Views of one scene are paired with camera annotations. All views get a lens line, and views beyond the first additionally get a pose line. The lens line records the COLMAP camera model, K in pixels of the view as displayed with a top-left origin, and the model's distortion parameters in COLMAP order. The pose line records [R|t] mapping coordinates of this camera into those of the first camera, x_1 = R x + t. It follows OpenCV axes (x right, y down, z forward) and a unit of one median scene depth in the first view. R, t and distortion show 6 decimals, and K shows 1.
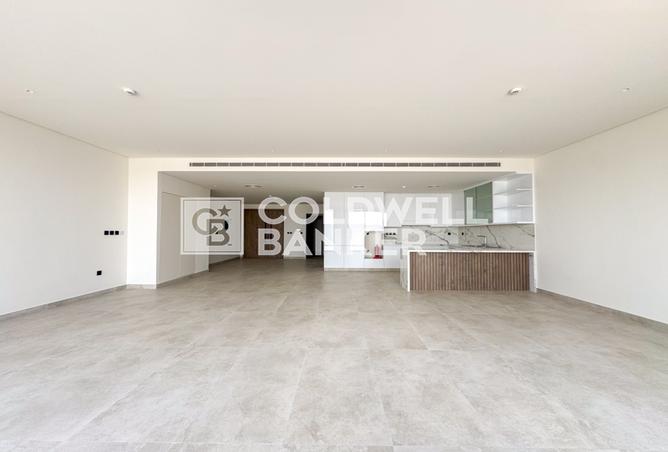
lens RADIAL K [[262.2, 0, 334.0], [0, 262.2, 226.0], [0, 0, 1]] dist [-0.000109, -0.000053]
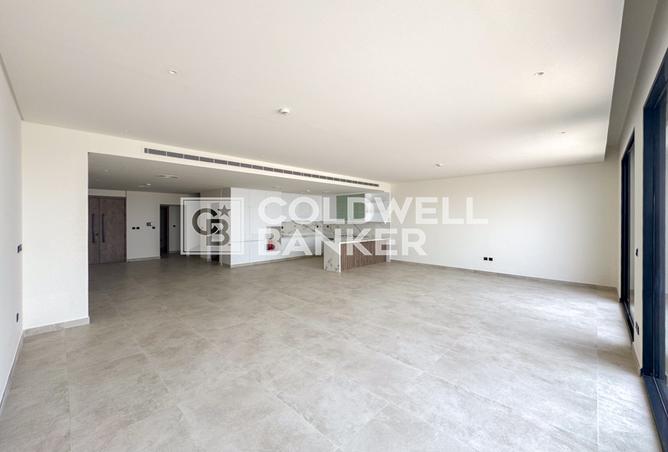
lens RADIAL K [[262.2, 0, 334.0], [0, 262.2, 226.0], [0, 0, 1]] dist [-0.000109, -0.000053]
pose [[0.697223, -0.022670, 0.716496, -1.295317], [-0.015785, 0.998772, 0.046962, -0.107692], [-0.716681, -0.044053, 0.696009, 0.124612]]
